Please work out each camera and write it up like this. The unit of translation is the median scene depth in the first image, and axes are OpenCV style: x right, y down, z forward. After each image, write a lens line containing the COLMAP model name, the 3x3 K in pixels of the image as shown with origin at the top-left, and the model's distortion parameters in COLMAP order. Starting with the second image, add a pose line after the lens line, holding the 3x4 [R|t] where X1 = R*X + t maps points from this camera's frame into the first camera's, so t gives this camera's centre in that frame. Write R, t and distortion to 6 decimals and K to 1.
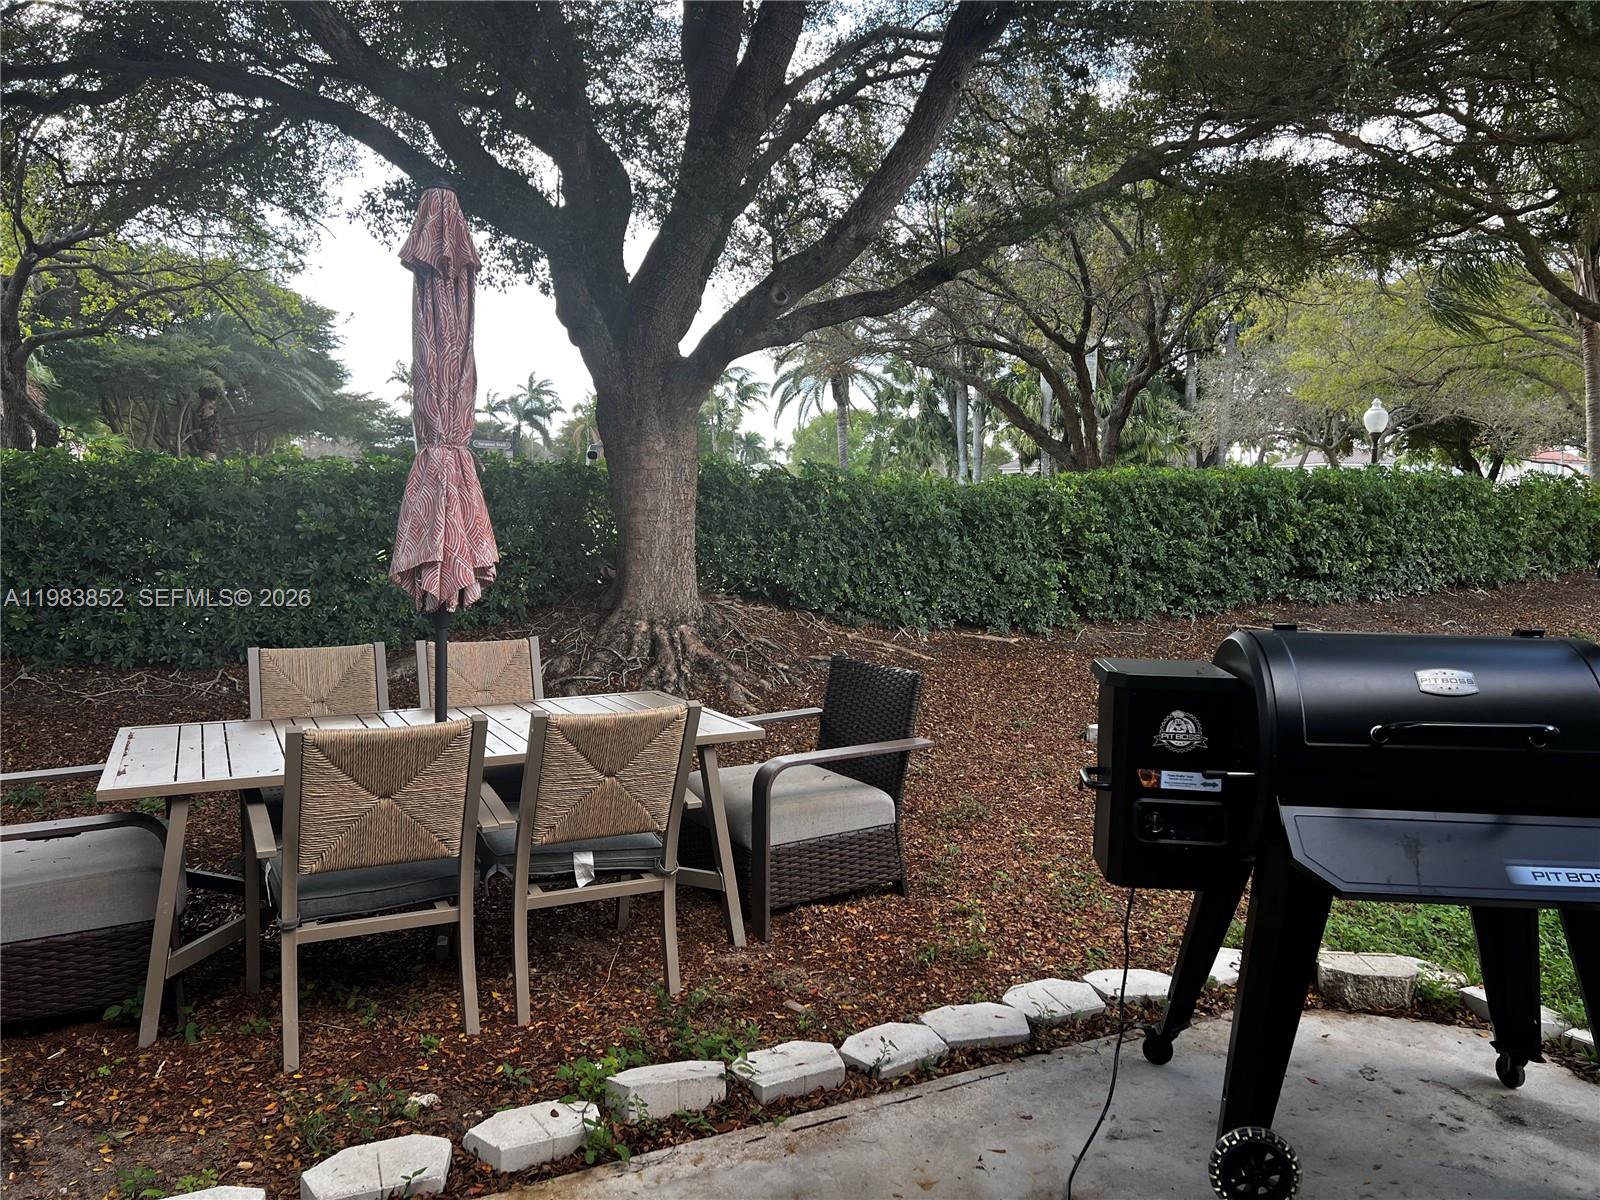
lens RADIAL K [[1209.1, 0, 793.0], [0, 1209.1, 599.0], [0, 0, 1]] dist [0.074043, -0.074035]
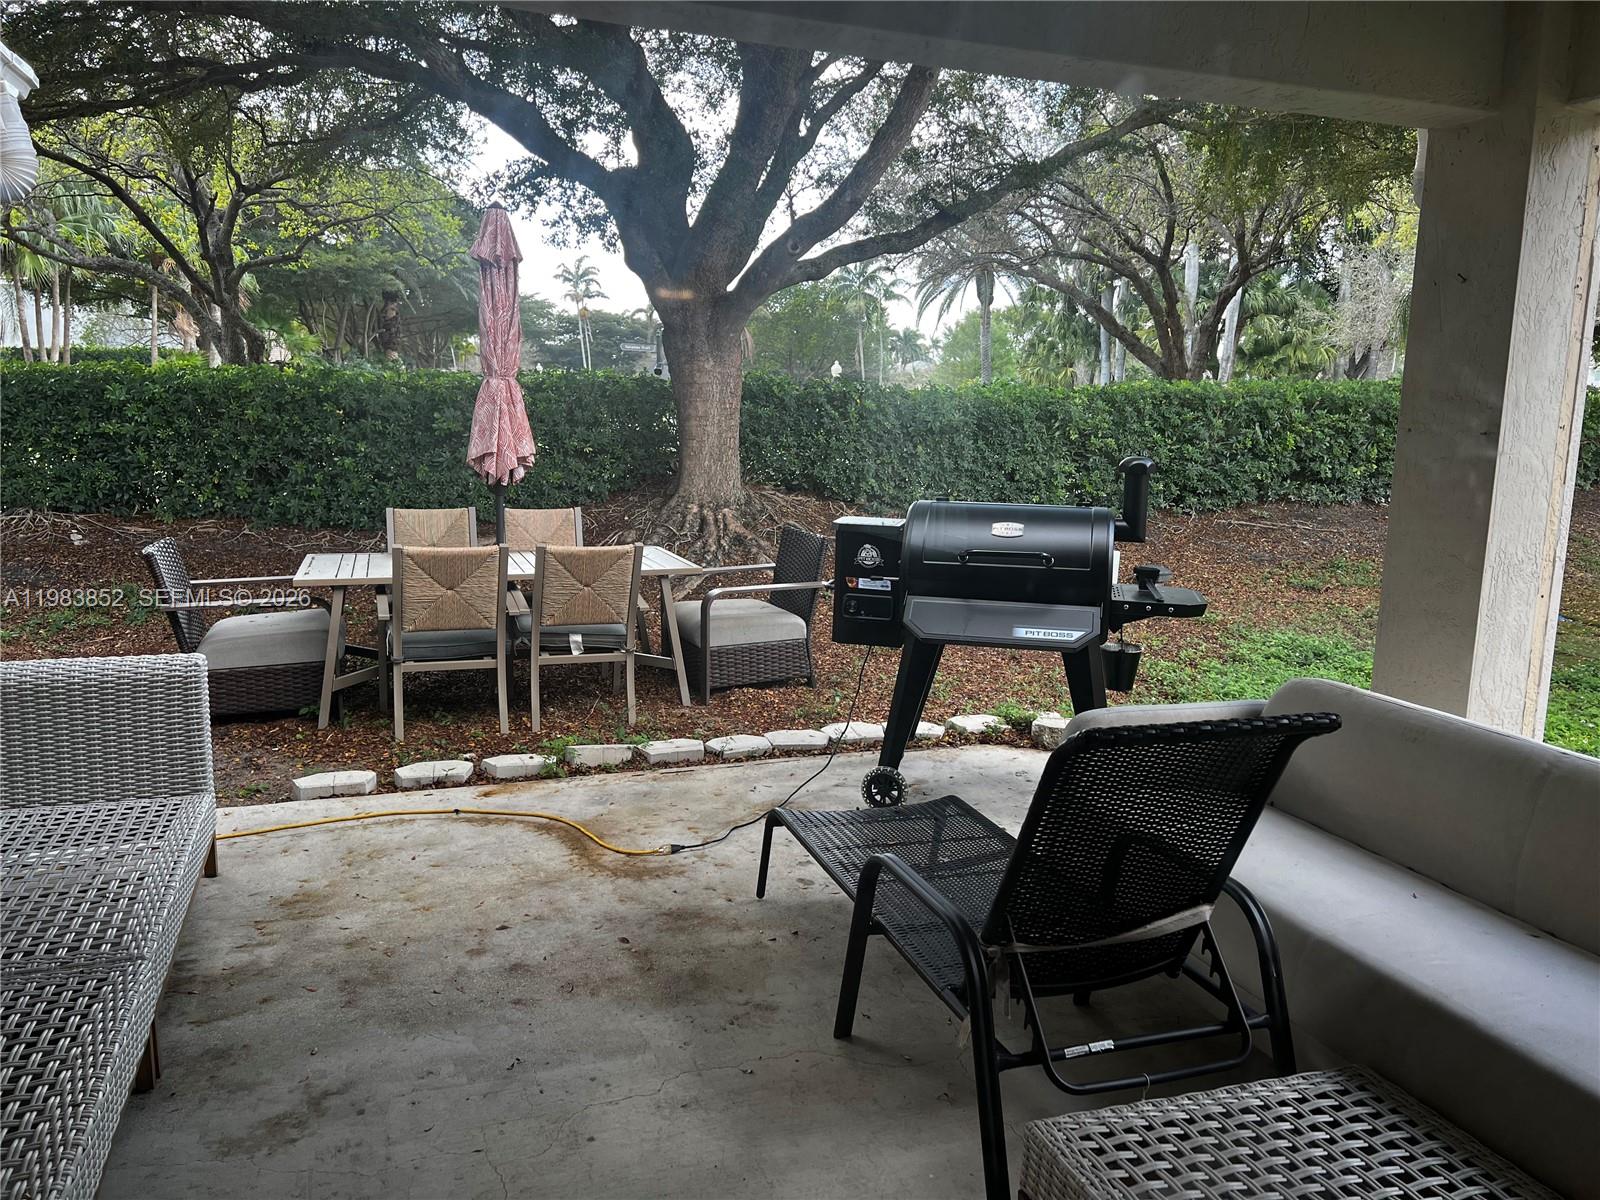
lens RADIAL K [[1209.1, 0, 796.8], [0, 1209.1, 598.3], [0, 0, 1]] dist [0.074043, -0.074035]
pose [[0.991363, 0.030873, -0.127462, 0.168956], [-0.020350, 0.996337, 0.083052, 0.010381], [0.129559, -0.079741, 0.988360, -0.289018]]
